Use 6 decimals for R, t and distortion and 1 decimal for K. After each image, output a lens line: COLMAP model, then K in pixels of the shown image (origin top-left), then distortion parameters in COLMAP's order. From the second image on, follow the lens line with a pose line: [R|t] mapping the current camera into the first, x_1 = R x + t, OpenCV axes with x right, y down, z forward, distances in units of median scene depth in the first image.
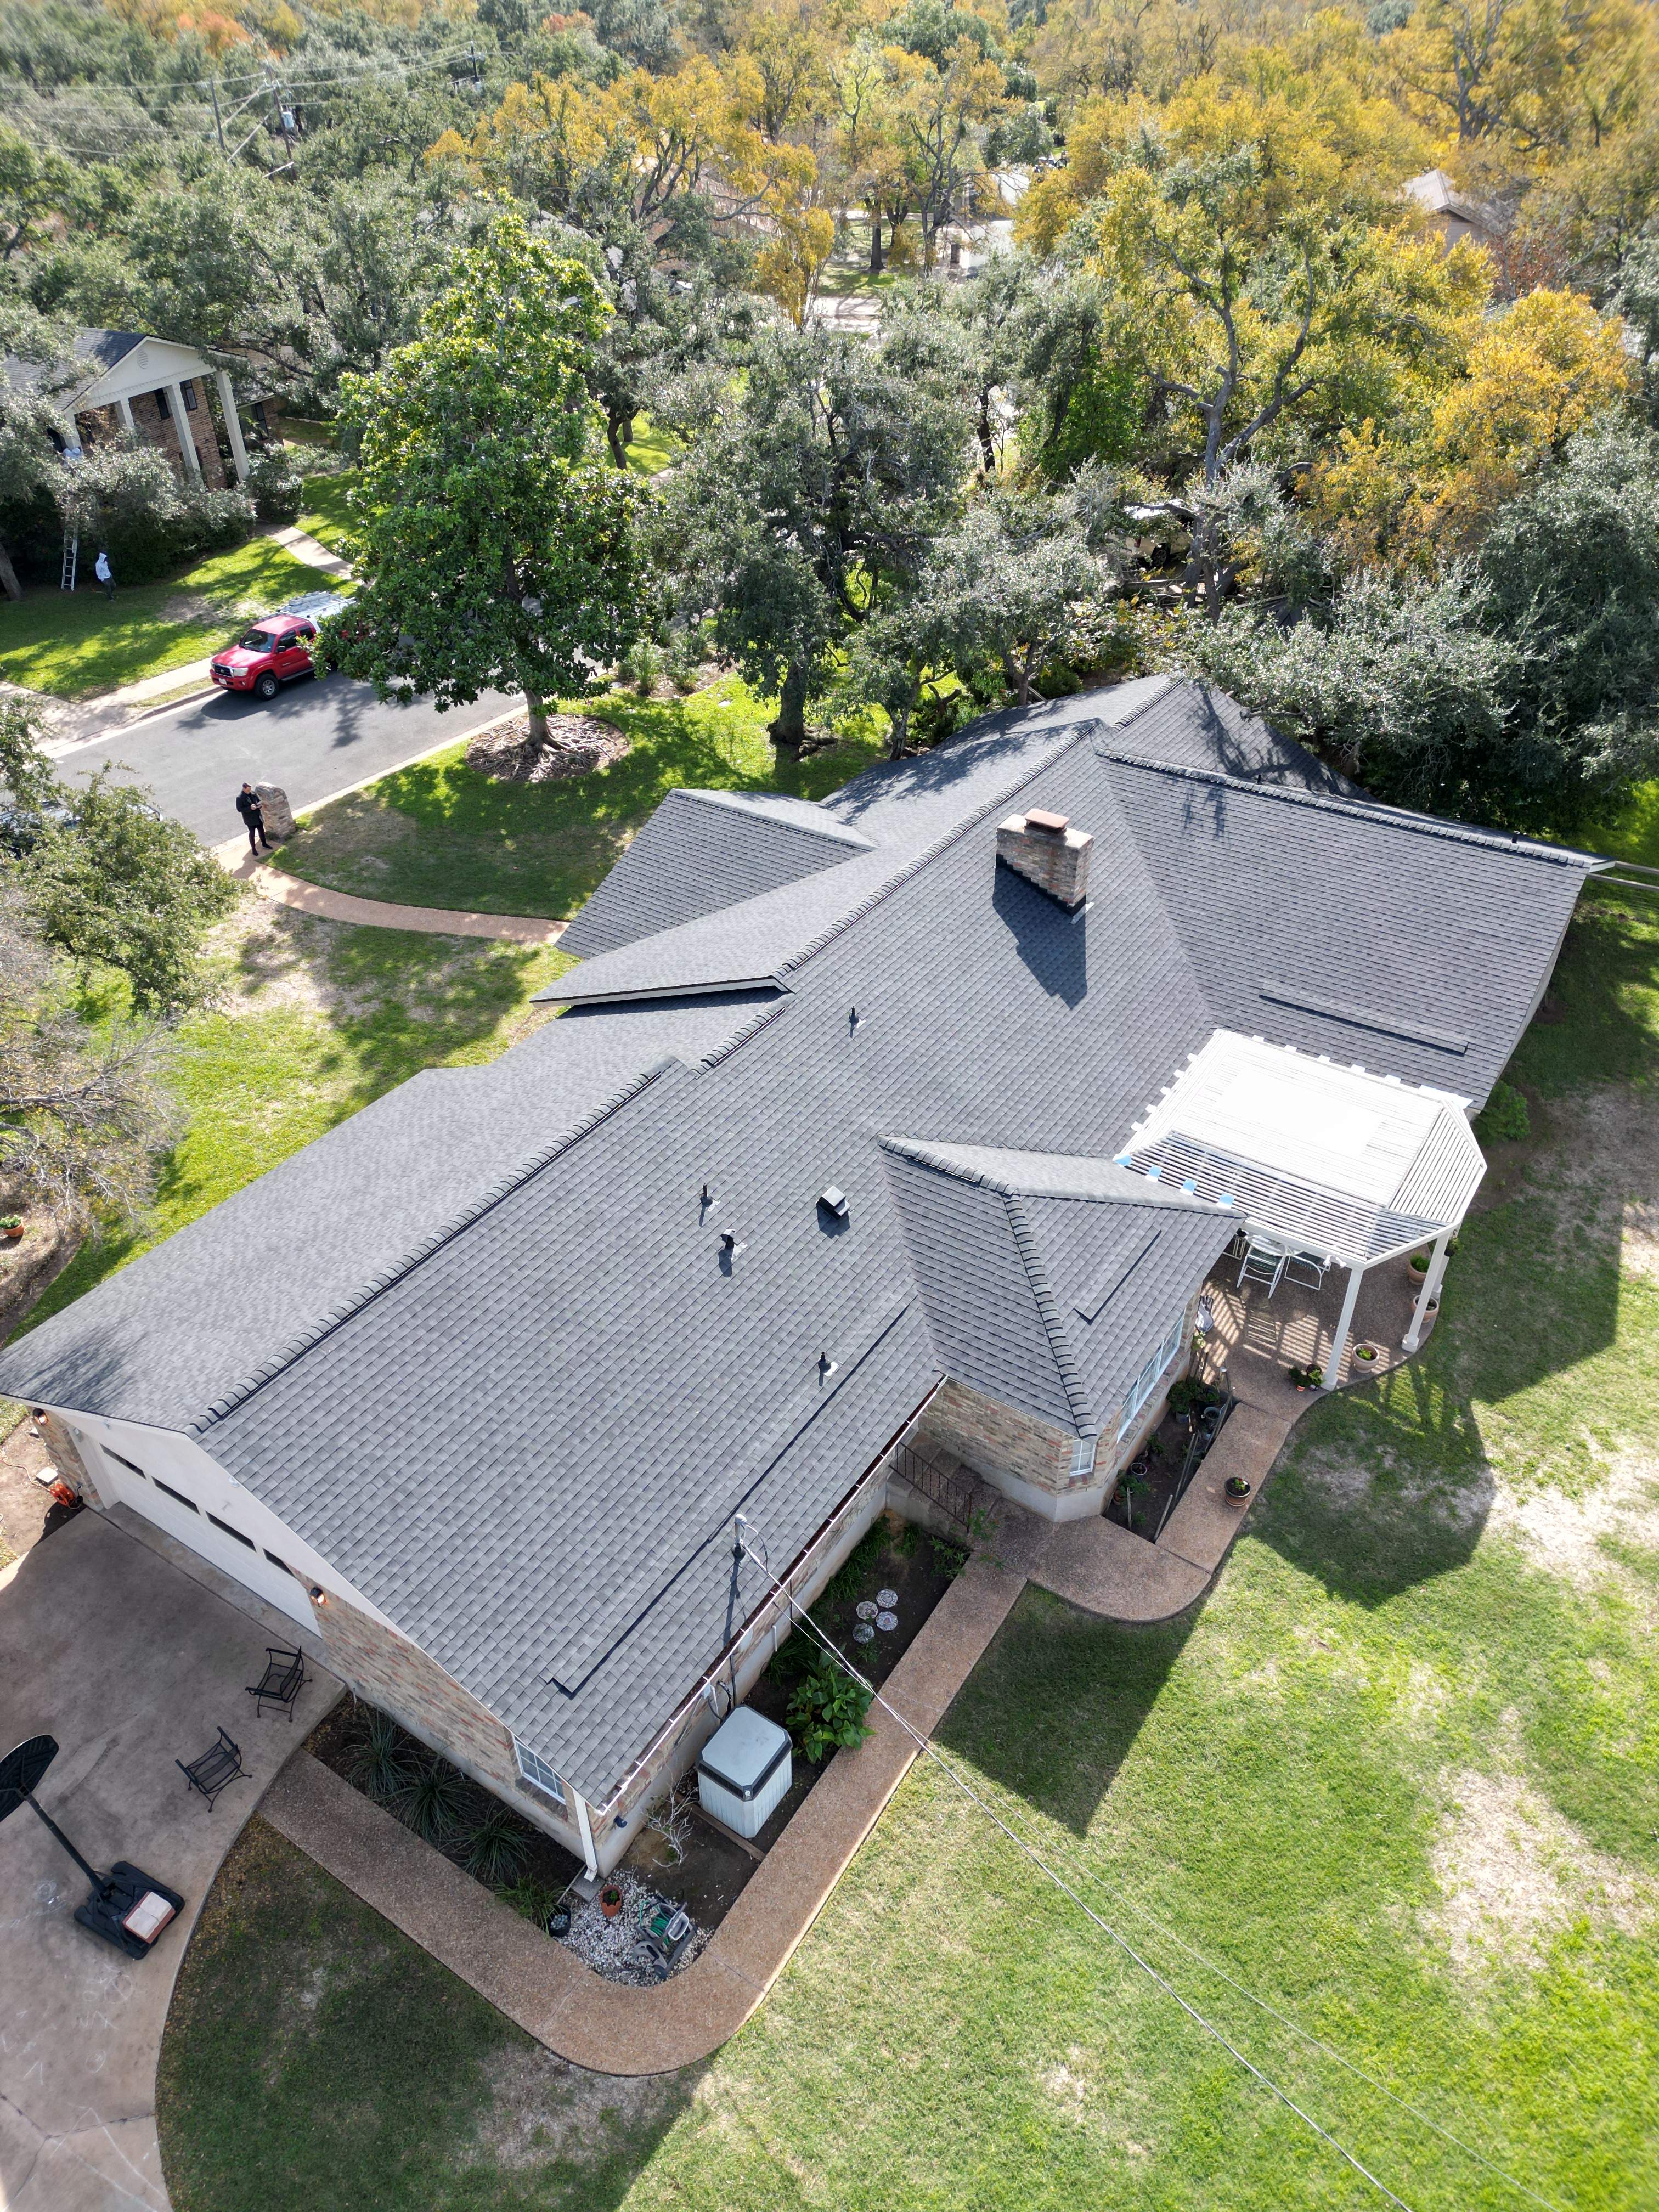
lens RADIAL K [[1538.9, 0, 830.6], [0, 1538.9, 1108.2], [0, 0, 1]] dist [0.072575, -0.068963]
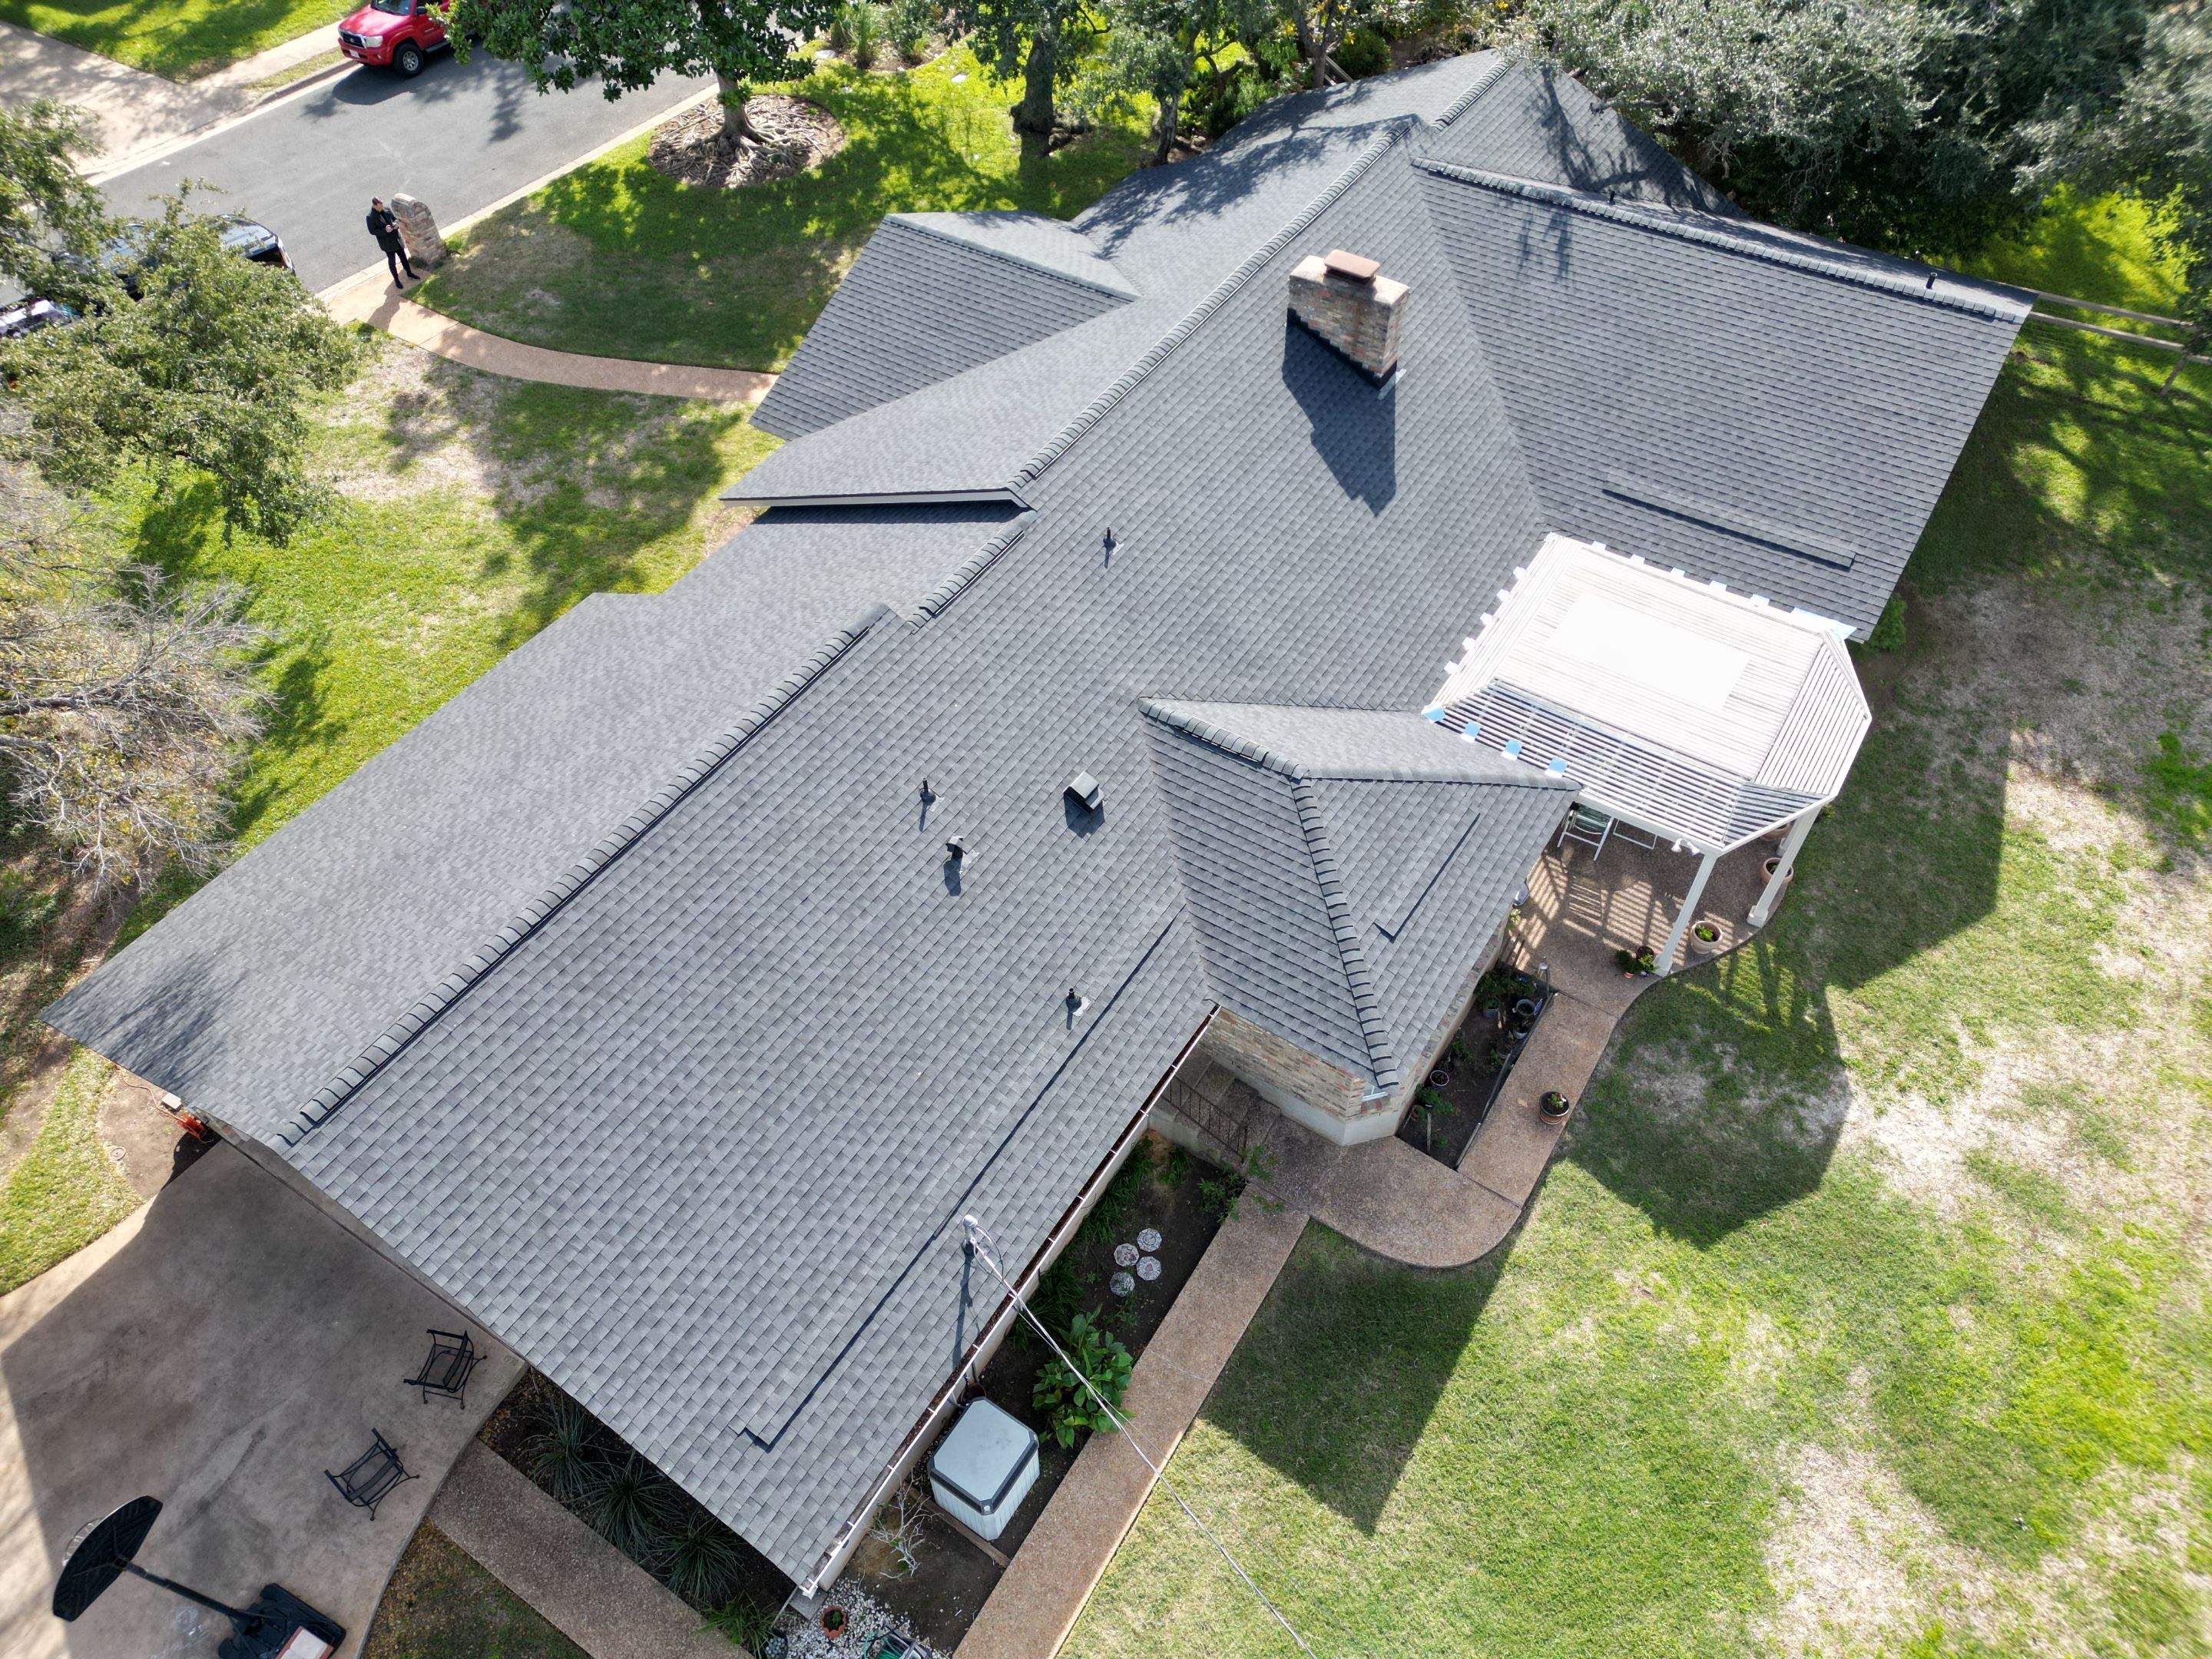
lens RADIAL K [[1538.6, 0, 1105.3], [0, 1538.6, 829.6], [0, 0, 1]] dist [0.070671, -0.063561]
pose [[0.999972, -0.007398, 0.001406, 0.010724], [0.006927, 0.976860, 0.213766, -0.085880], [-0.002955, -0.213750, 0.976884, 0.176292]]
